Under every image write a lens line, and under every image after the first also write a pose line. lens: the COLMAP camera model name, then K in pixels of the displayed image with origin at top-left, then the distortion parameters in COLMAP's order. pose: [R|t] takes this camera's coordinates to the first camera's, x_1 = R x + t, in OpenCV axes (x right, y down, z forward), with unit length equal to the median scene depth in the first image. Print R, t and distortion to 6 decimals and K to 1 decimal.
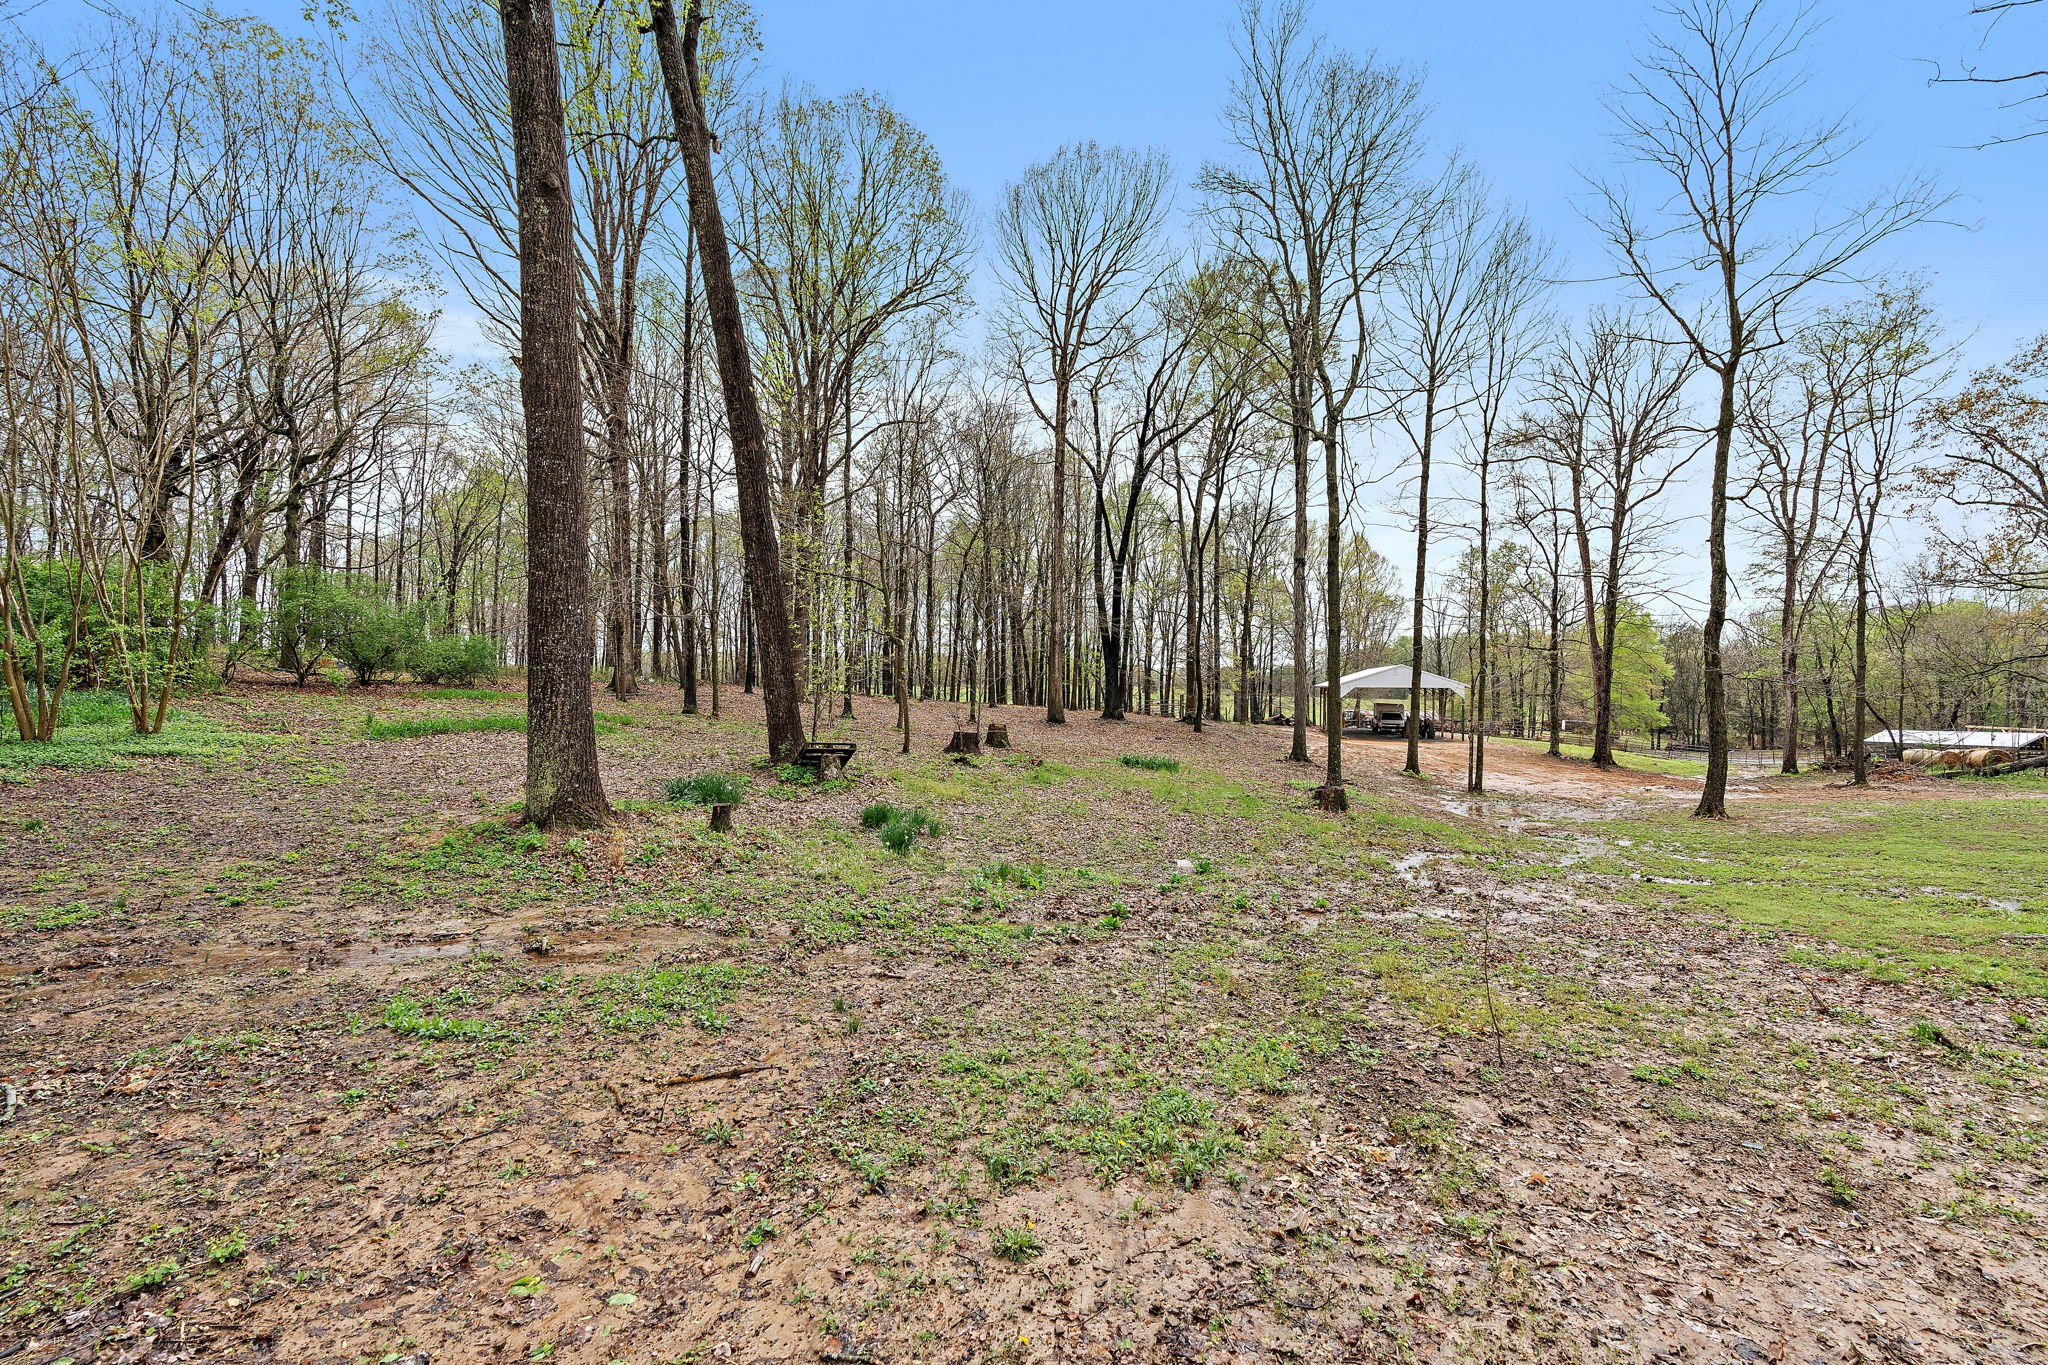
lens RADIAL K [[900.8, 0, 1022.1], [0, 900.8, 694.2], [0, 0, 1]] dist [0.000741, 0.000040]
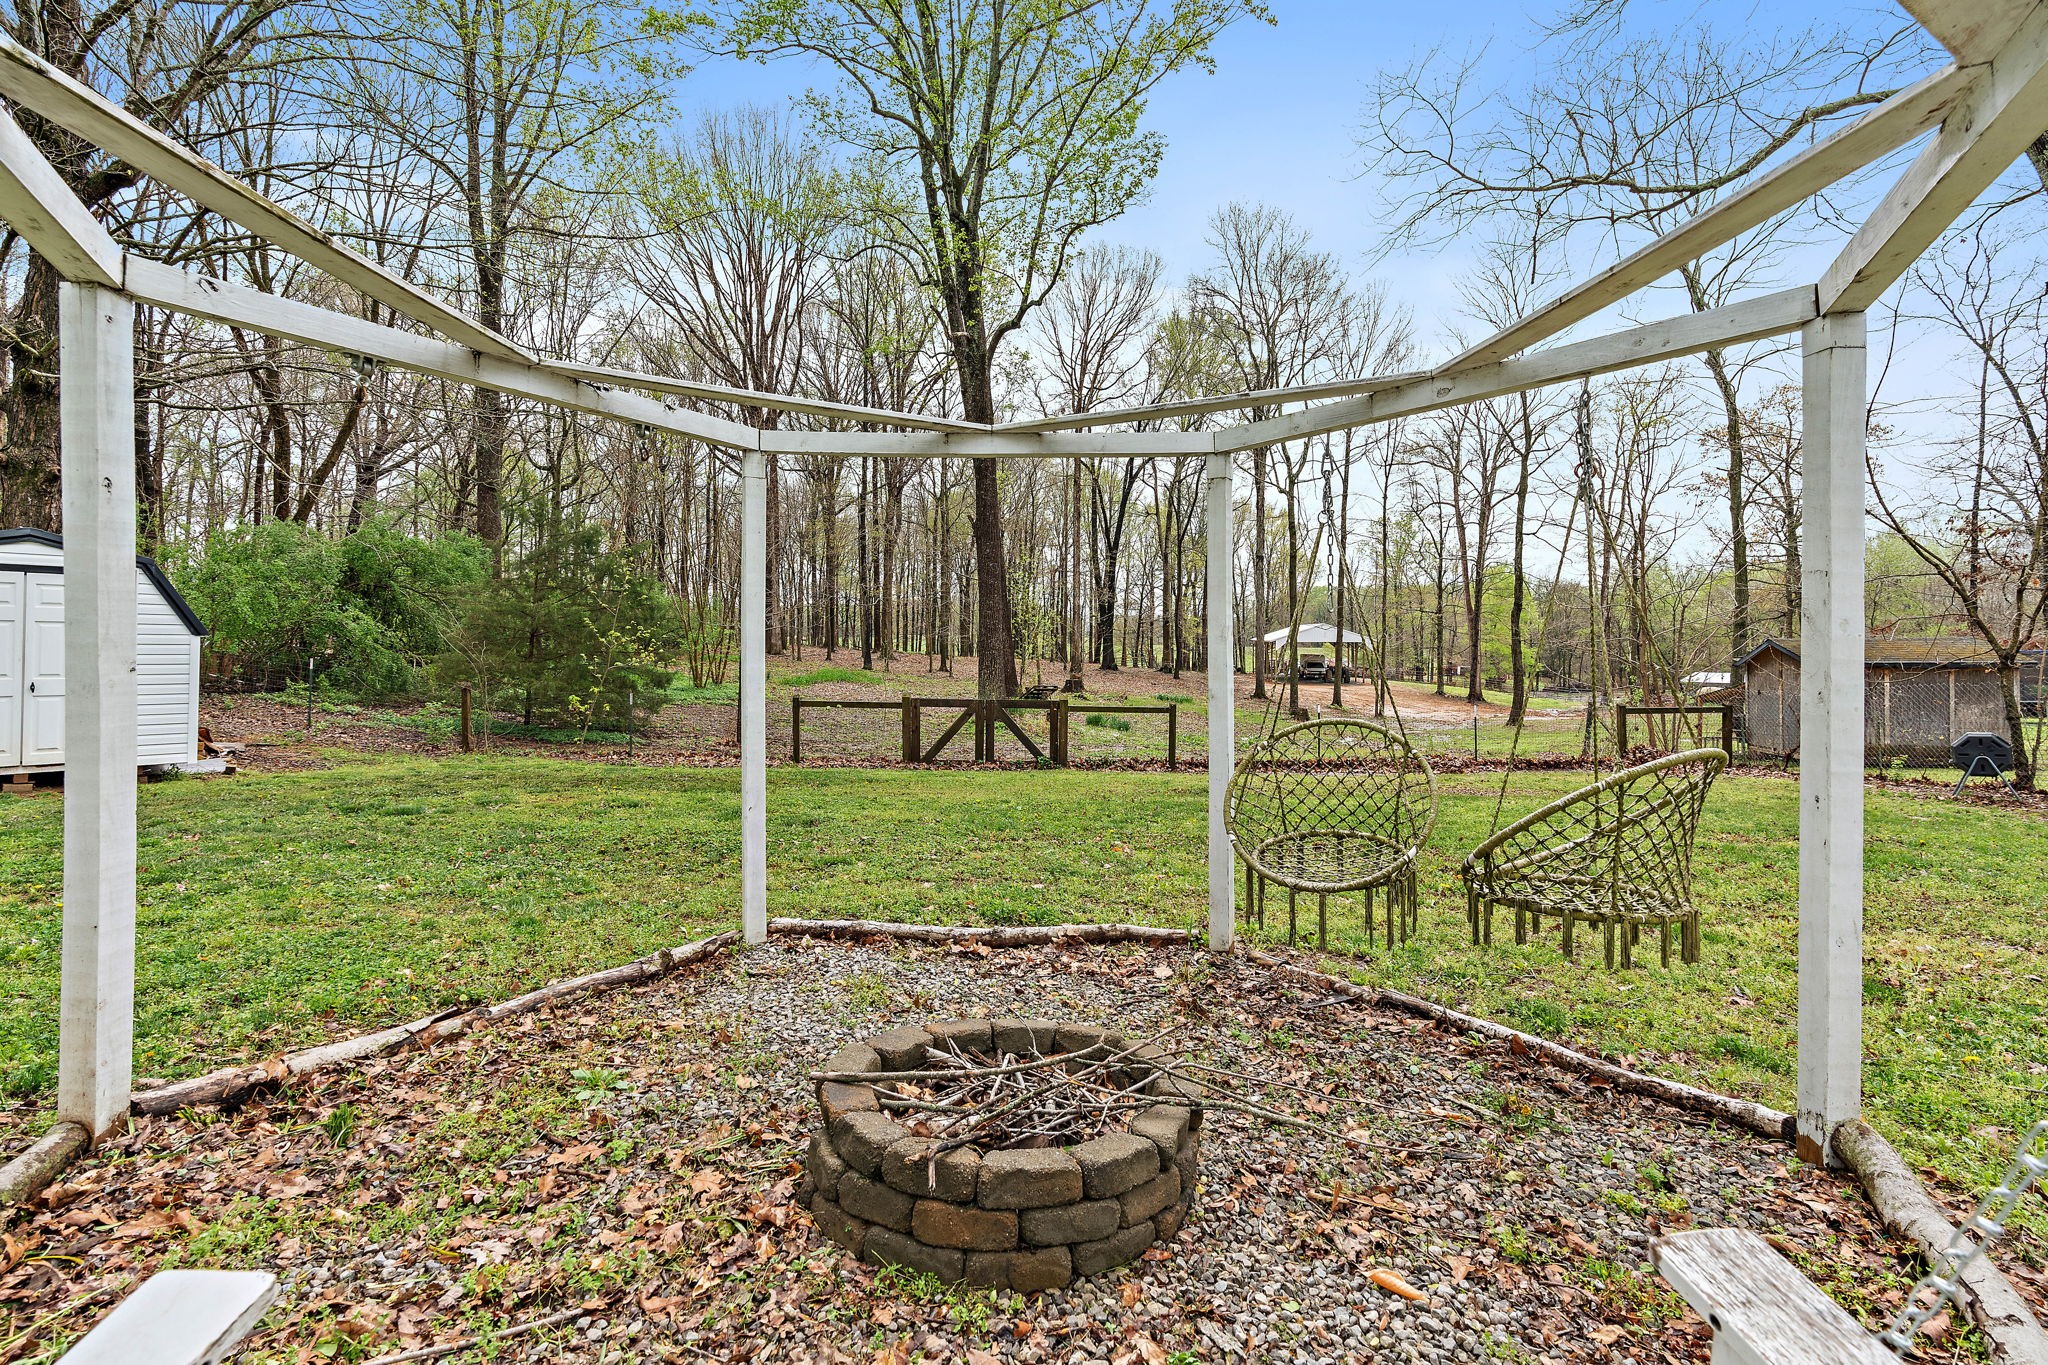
lens RADIAL K [[920.6, 0, 1015.9], [0, 920.6, 652.7], [0, 0, 1]] dist [-0.003603, -0.000128]
pose [[0.996343, -0.008883, 0.084983, -0.133927], [0.008078, 0.999919, 0.009812, -0.010548], [-0.085064, -0.009089, 0.996334, -0.276289]]
